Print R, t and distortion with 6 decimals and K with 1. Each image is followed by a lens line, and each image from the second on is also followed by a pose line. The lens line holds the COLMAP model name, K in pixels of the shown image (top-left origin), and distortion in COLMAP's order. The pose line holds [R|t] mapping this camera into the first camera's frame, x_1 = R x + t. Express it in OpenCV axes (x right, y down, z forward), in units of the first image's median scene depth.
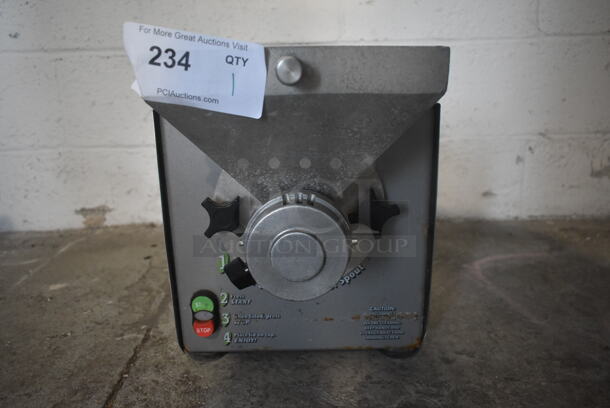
lens RADIAL K [[463.4, 0, 305.5], [0, 463.4, 204.8], [0, 0, 1]] dist [-0.024226, 0.017738]
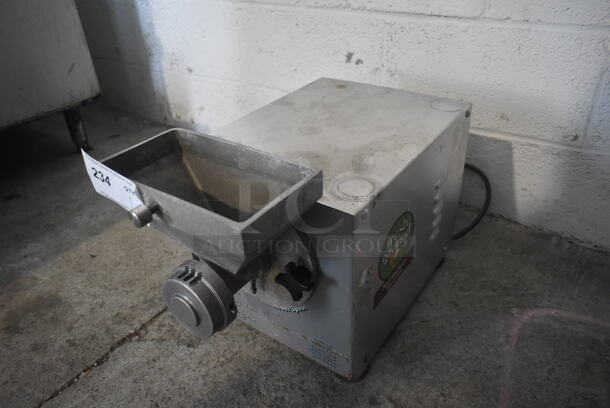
lens RADIAL K [[463.4, 0, 304.2], [0, 463.4, 204.8], [0, 0, 1]] dist [-0.024226, 0.017738]
pose [[0.815053, 0.298822, -0.496381, 0.596224], [-0.135746, 0.931379, 0.337797, -0.485284], [0.563260, -0.207941, 0.799687, 0.088232]]
